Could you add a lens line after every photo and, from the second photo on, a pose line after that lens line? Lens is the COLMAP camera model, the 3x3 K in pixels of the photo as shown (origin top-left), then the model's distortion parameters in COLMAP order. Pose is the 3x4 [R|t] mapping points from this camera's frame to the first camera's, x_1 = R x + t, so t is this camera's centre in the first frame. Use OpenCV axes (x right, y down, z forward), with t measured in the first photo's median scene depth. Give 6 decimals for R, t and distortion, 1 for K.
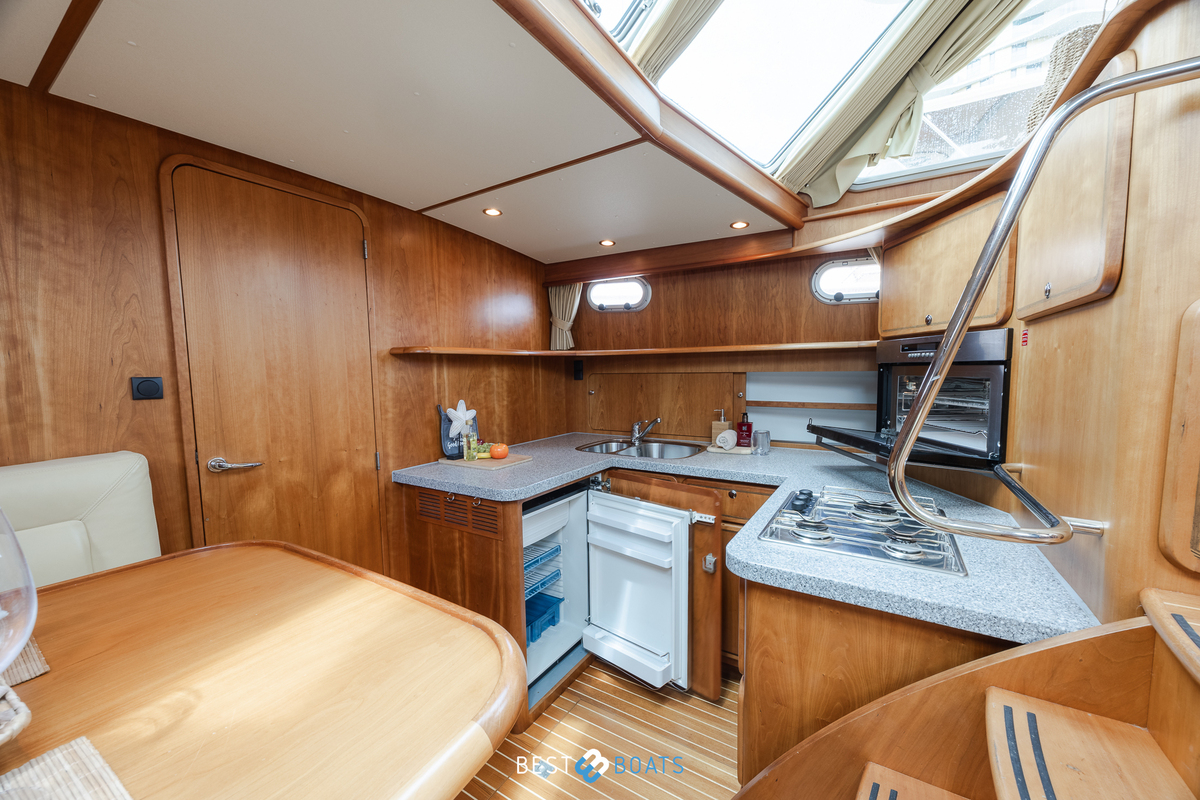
lens RADIAL K [[460.1, 0, 599.7], [0, 460.1, 404.8], [0, 0, 1]] dist [-0.000234, -0.000010]
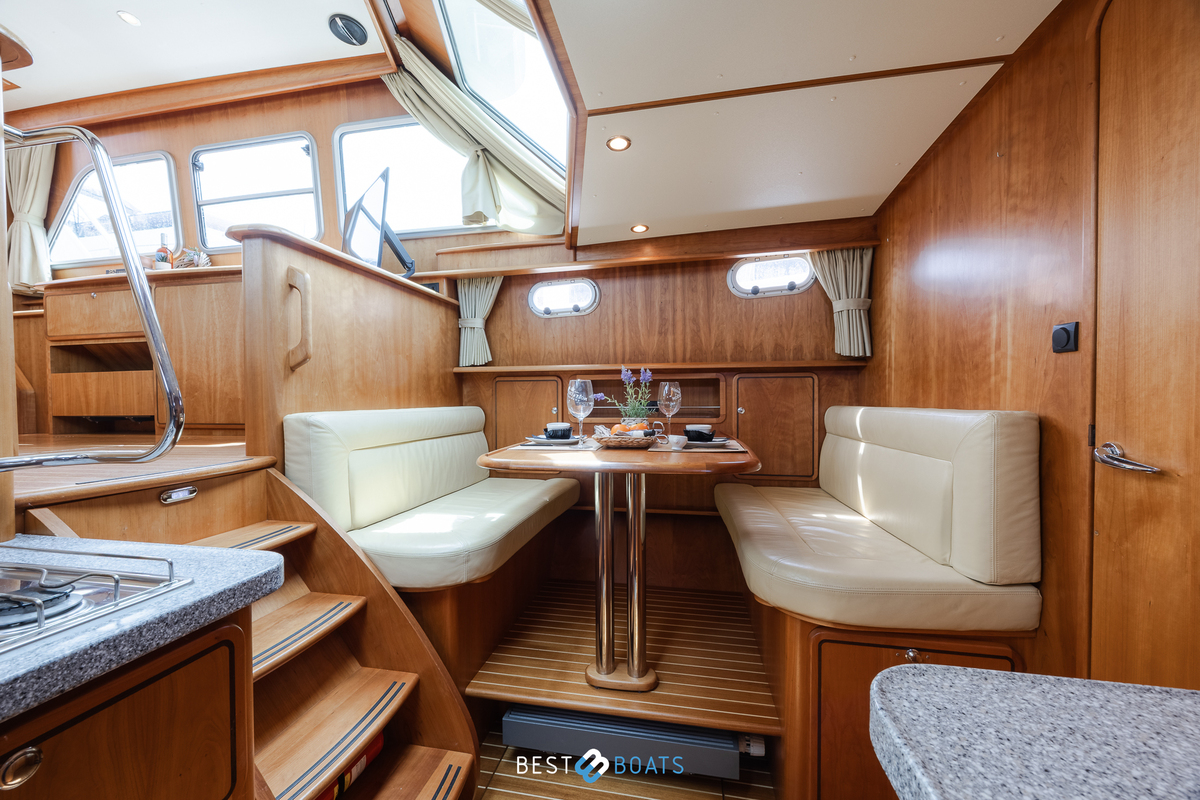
lens RADIAL K [[471.0, 0, 585.4], [0, 471.0, 403.7], [0, 0, 1]] dist [0.000280, 0.000032]
pose [[-0.938409, 0.026899, -0.344478, 0.042069], [-0.006100, 0.995520, 0.094355, 0.003136], [0.345473, 0.090645, -0.934041, 0.880429]]
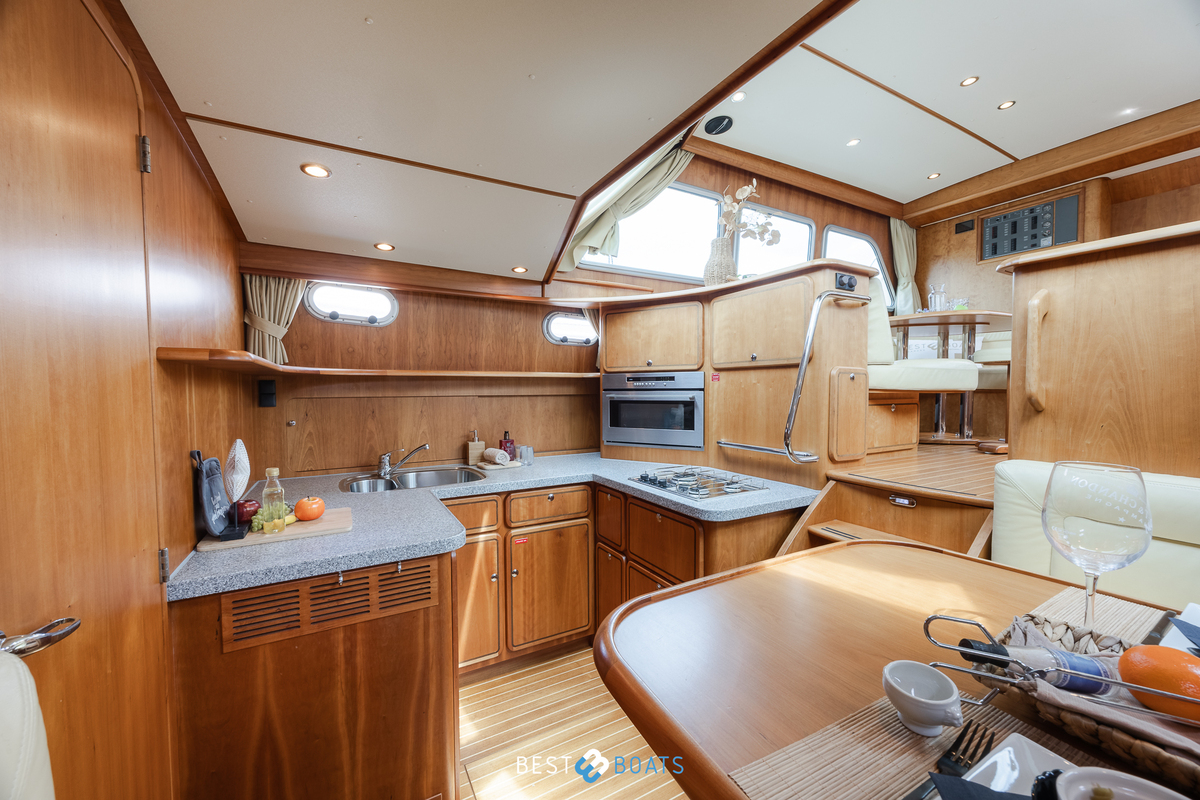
lens RADIAL K [[460.1, 0, 599.7], [0, 460.1, 404.8], [0, 0, 1]] dist [-0.000234, -0.000010]
pose [[0.477036, -0.016950, 0.878720, -0.597108], [0.067350, 0.997579, -0.017319, -0.013173], [-0.876299, 0.067443, 0.477023, 0.270133]]
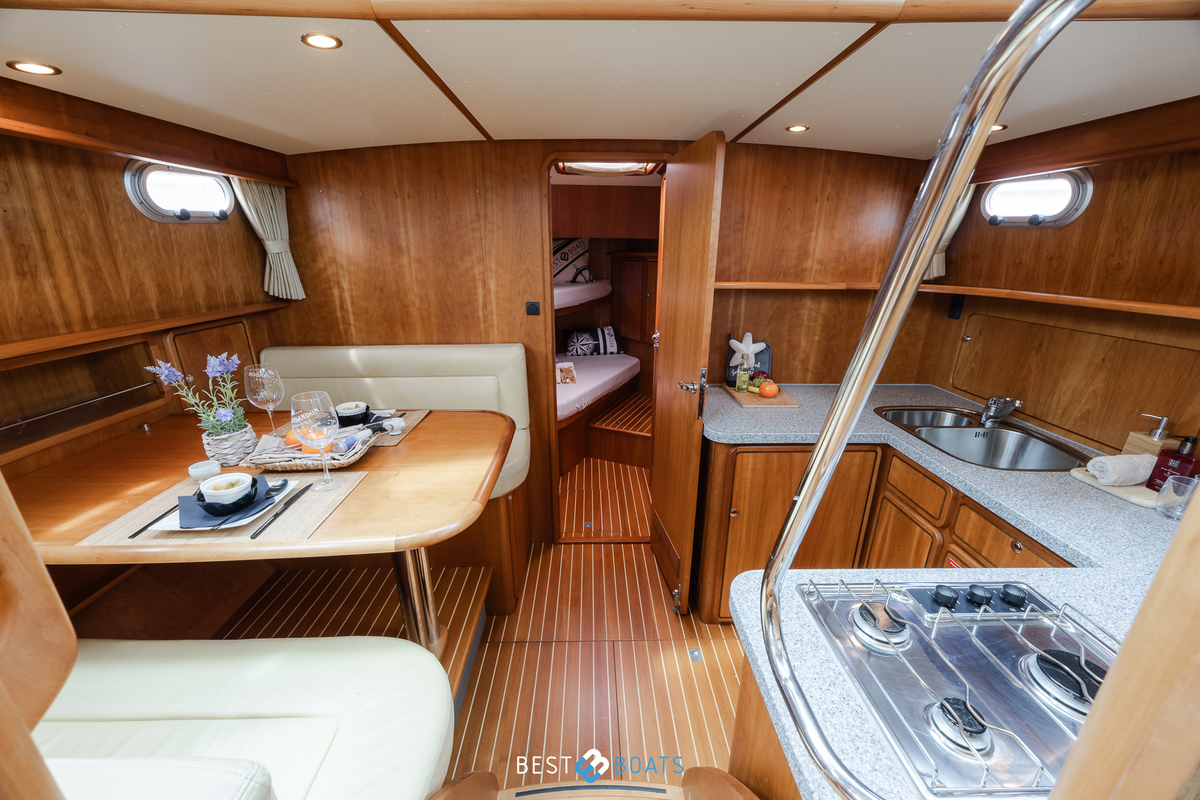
lens RADIAL K [[460.1, 0, 599.7], [0, 460.1, 404.8], [0, 0, 1]] dist [-0.000234, -0.000010]
pose [[0.547147, 0.287281, -0.786193, 0.368475], [-0.078791, 0.952764, 0.293314, -0.129965], [0.833320, -0.098541, 0.543937, 0.137903]]
